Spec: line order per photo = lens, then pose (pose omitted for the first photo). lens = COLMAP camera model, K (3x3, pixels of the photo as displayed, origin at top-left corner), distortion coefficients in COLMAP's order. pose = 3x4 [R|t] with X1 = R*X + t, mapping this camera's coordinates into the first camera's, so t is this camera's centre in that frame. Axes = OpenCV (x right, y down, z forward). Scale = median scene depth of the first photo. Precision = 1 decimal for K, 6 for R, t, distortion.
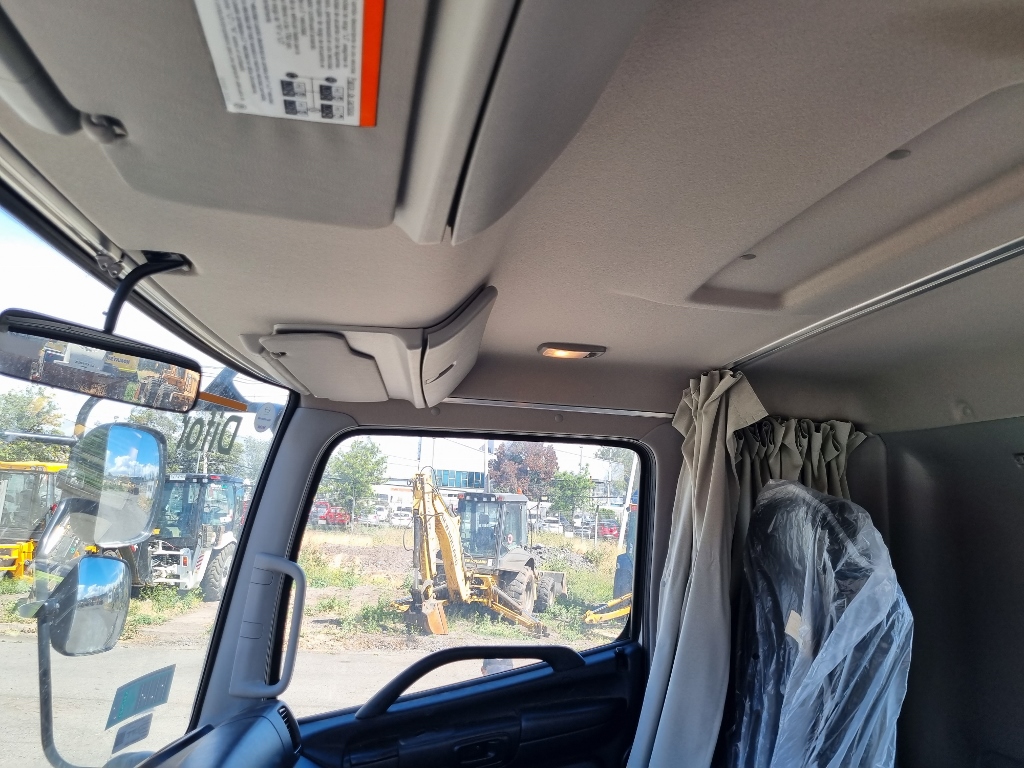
lens RADIAL K [[785.0, 0, 500.8], [0, 785.0, 379.7], [0, 0, 1]] dist [0.040852, -0.029528]
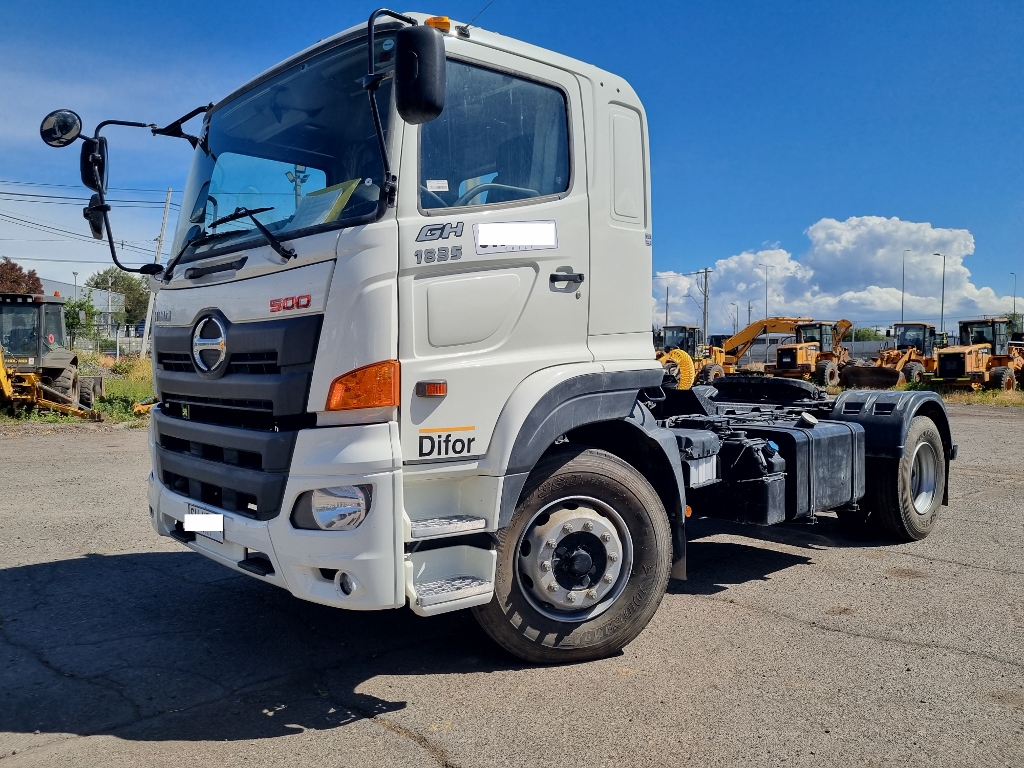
lens RADIAL K [[790.0, 0, 516.6], [0, 790.0, 365.3], [0, 0, 1]] dist [0.034988, -0.029008]
pose [[0.812422, -0.055155, 0.580455, -0.997638], [-0.054923, 0.983850, 0.170358, 0.268232], [-0.580477, -0.170282, 0.796272, -1.808217]]
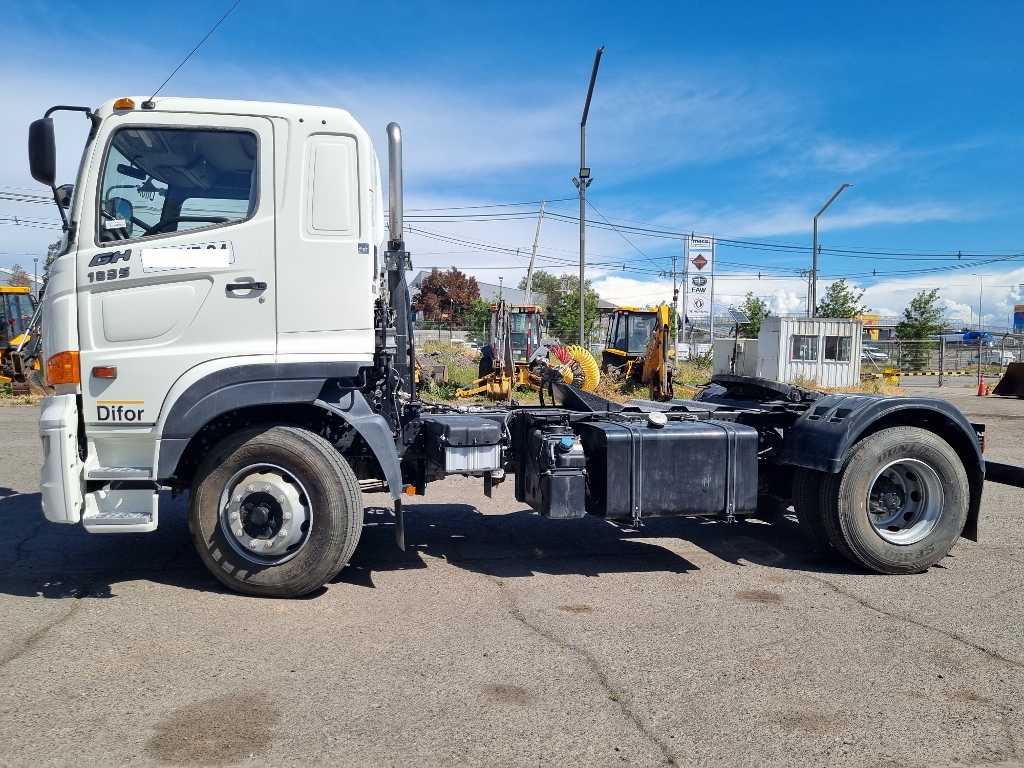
lens RADIAL K [[788.2, 0, 512.0], [0, 788.2, 384.0], [0, 0, 1]] dist [0.038461, -0.034690]
pose [[0.995438, -0.043453, 0.084942, 0.936915], [0.024860, 0.977645, 0.208787, 0.183724], [-0.092116, -0.205723, 0.974265, -2.833260]]
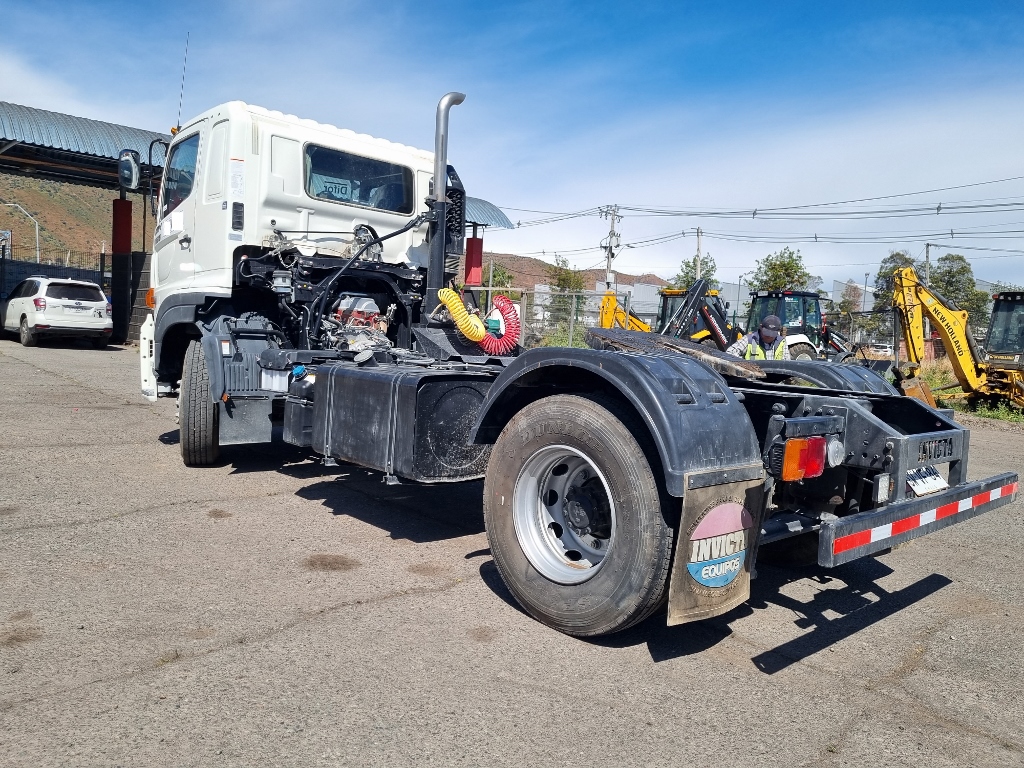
lens RADIAL K [[788.2, 0, 512.0], [0, 788.2, 384.0], [0, 0, 1]] dist [0.038461, -0.034690]
pose [[0.592752, 0.036466, -0.804559, 4.172765], [0.099907, 0.987929, 0.118383, 0.758937], [0.799164, -0.150553, 0.581954, -1.228595]]
